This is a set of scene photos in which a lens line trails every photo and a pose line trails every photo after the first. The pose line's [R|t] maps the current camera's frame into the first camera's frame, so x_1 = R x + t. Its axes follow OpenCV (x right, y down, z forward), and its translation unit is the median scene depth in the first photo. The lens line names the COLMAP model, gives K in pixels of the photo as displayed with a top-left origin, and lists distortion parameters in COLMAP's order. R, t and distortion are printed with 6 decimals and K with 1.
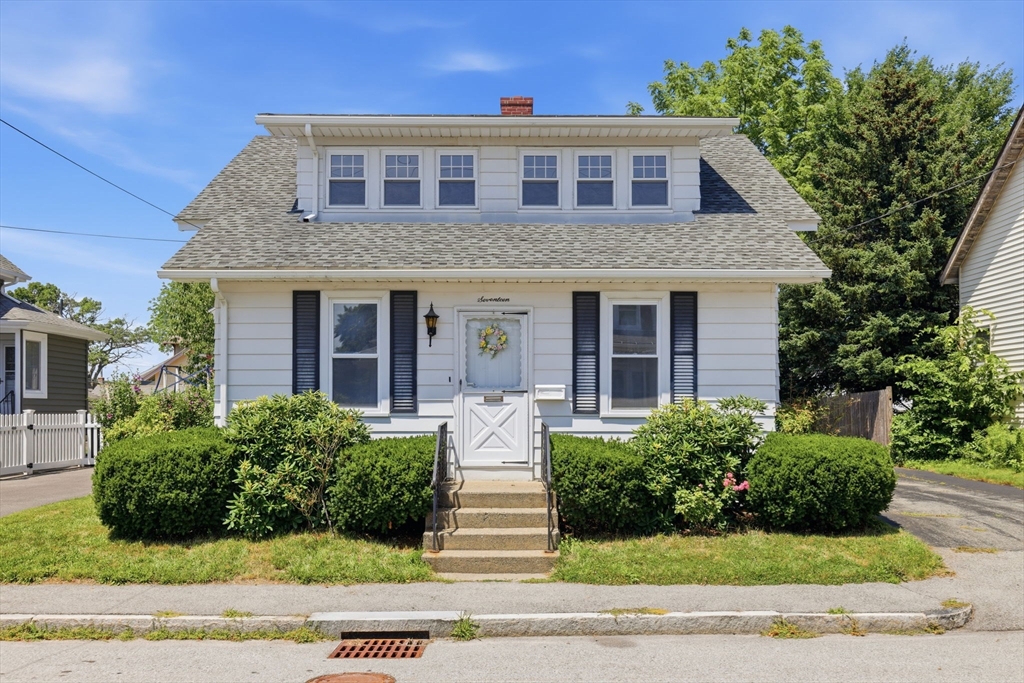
lens RADIAL K [[906.5, 0, 512.0], [0, 906.5, 341.5], [0, 0, 1]] dist [0.001139, -0.007545]
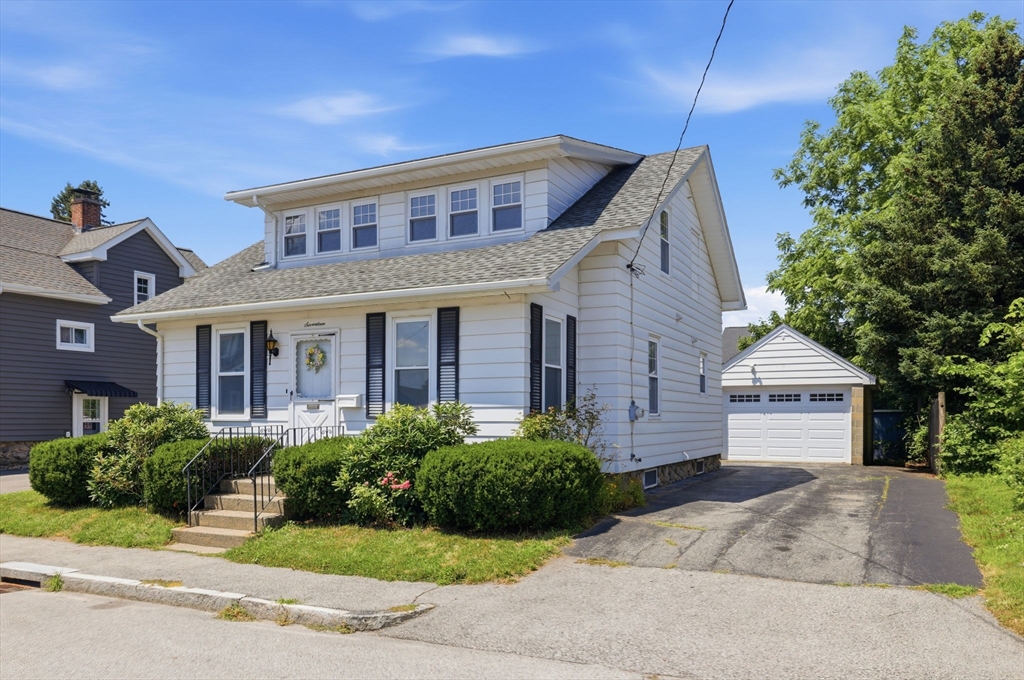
lens RADIAL K [[764.0, 0, 511.7], [0, 764.0, 372.7], [0, 0, 1]] dist [-0.003419, -0.000080]
pose [[0.893281, -0.026190, -0.448735, 0.670447], [0.032240, 0.999463, 0.005846, 0.020654], [0.448341, -0.019689, 0.893646, 0.211476]]
